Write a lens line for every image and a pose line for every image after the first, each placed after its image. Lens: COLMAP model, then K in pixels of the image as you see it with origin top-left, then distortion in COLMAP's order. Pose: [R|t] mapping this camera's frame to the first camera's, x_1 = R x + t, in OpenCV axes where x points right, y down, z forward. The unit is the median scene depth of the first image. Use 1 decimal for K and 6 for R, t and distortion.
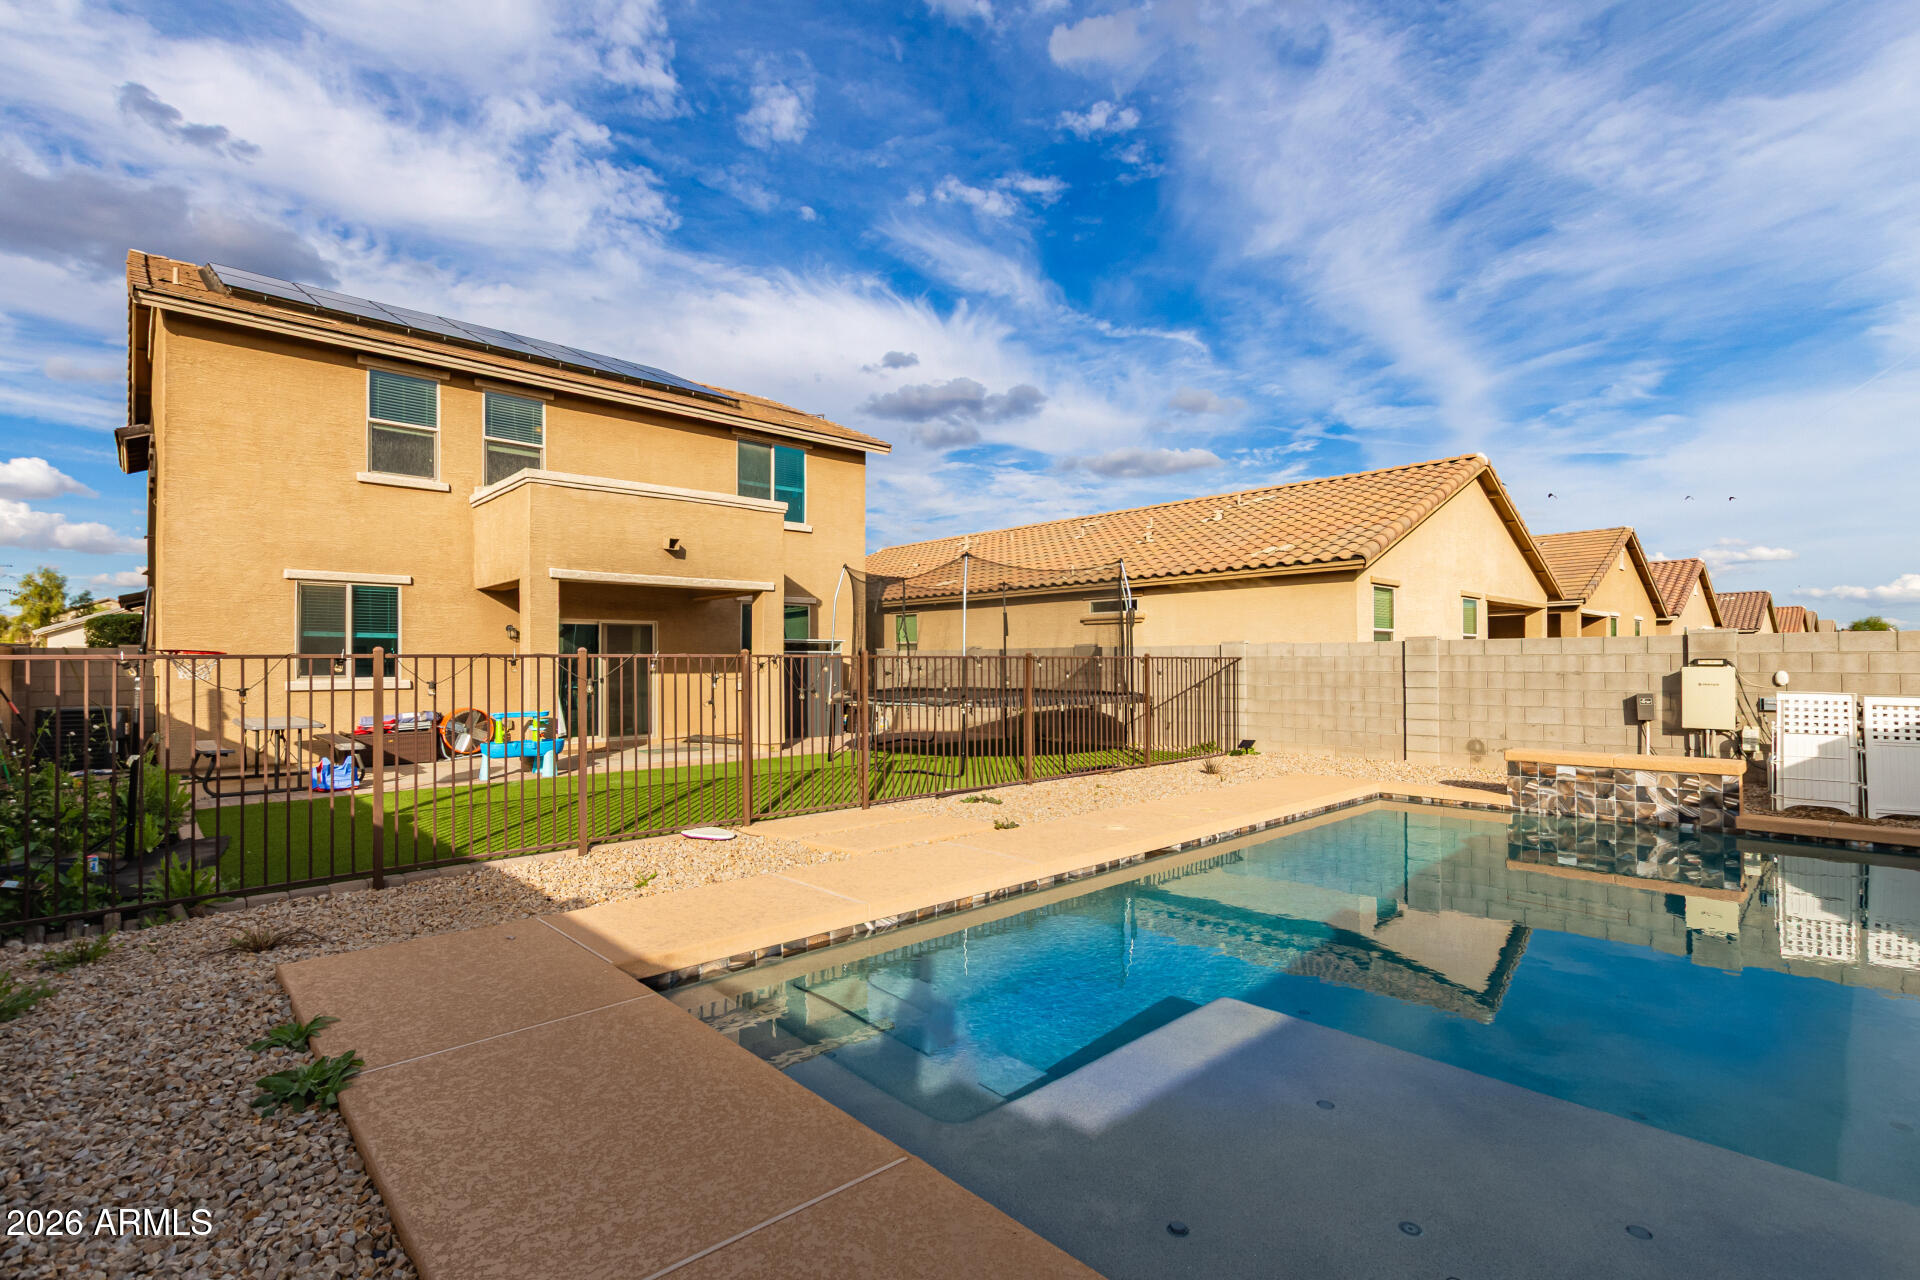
lens RADIAL K [[882.1, 0, 1000.4], [0, 882.1, 654.6], [0, 0, 1]] dist [0.010378, -0.003895]
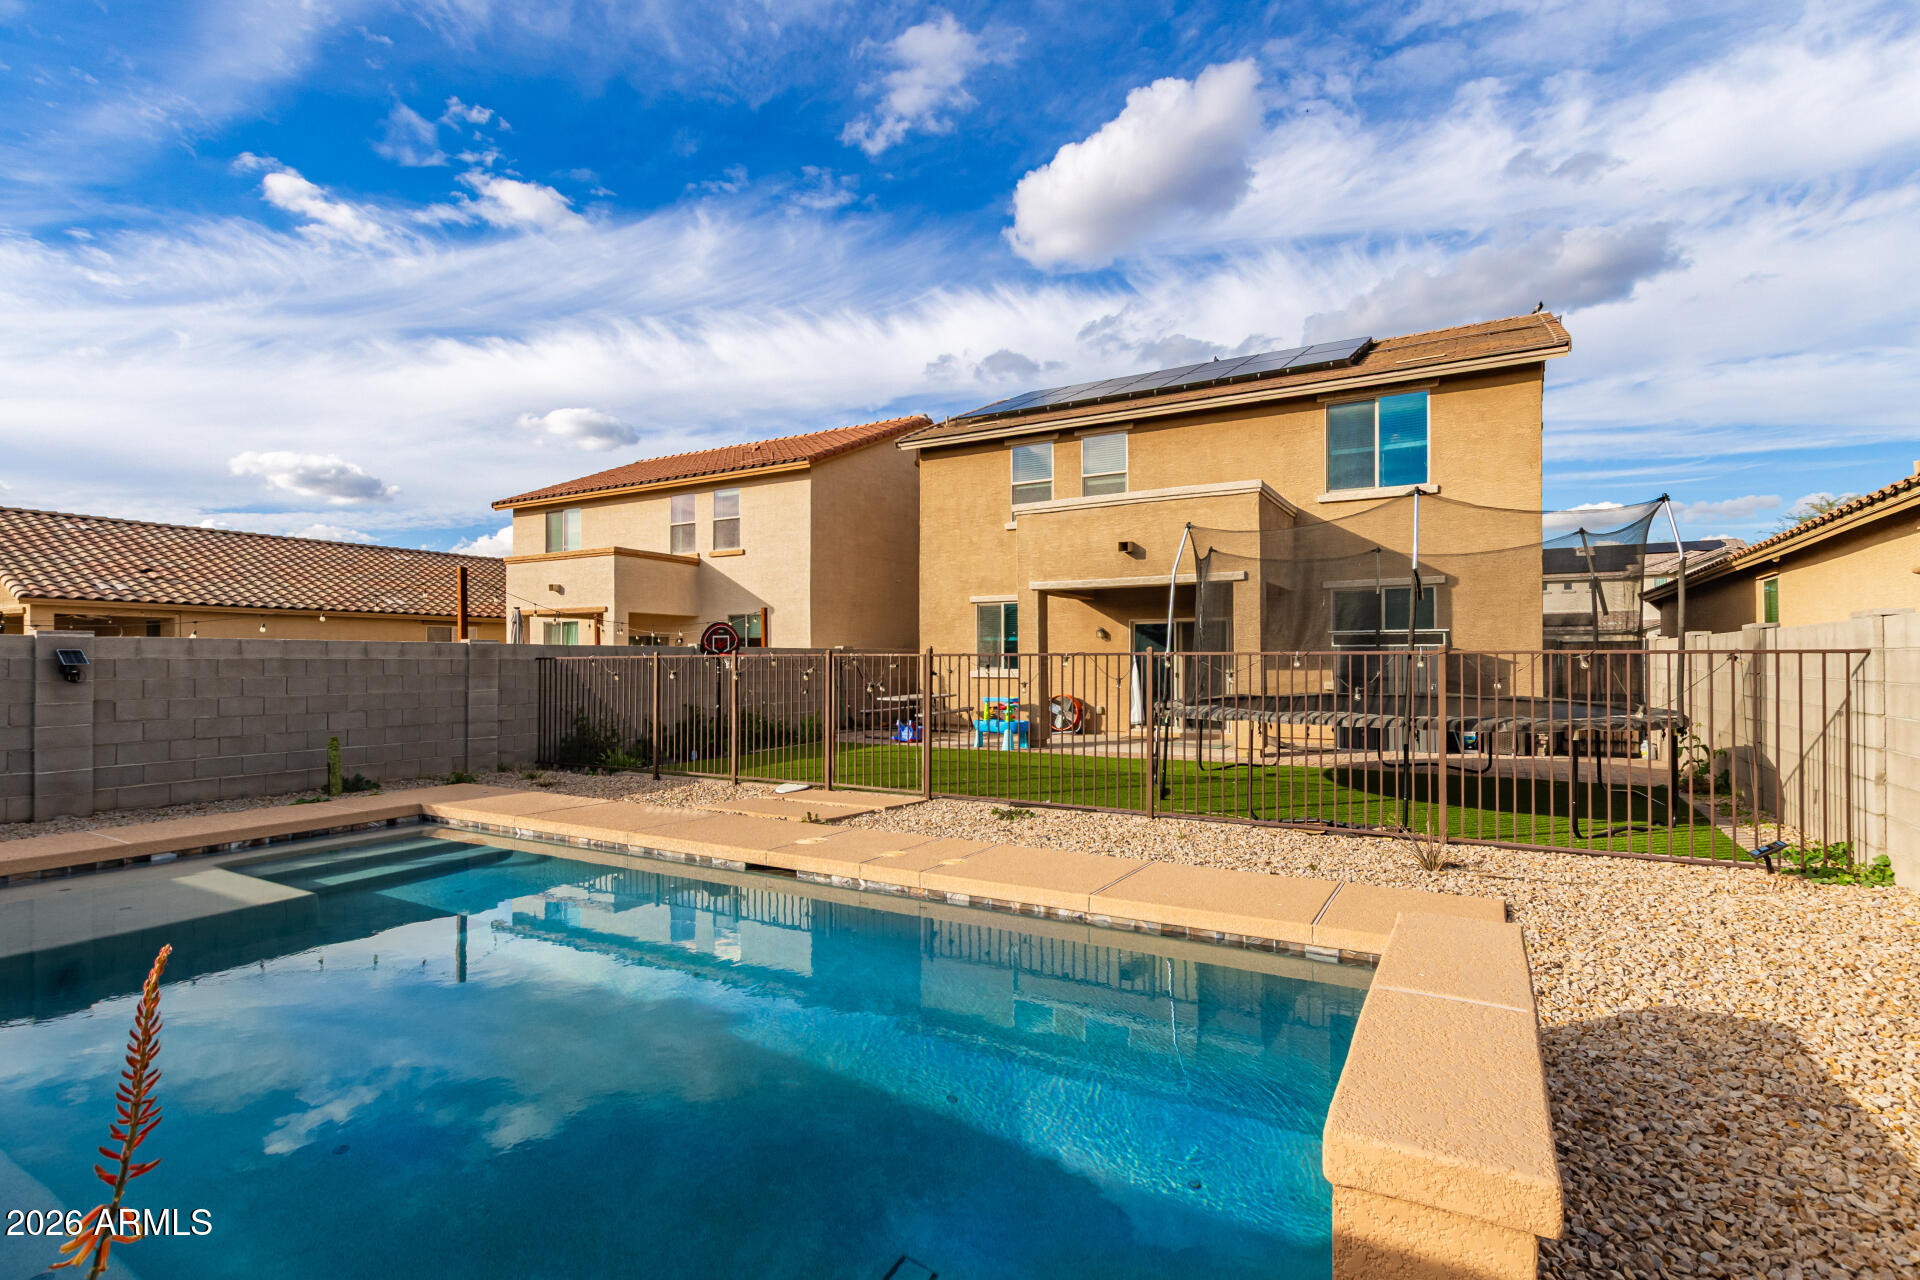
lens RADIAL K [[882.1, 0, 951.2], [0, 882.1, 658.5], [0, 0, 1]] dist [0.010378, -0.003895]
pose [[0.289595, -0.001537, -0.957148, 0.588222], [0.007491, 0.999972, 0.000661, 0.007241], [0.957120, -0.007361, 0.289599, 0.508328]]
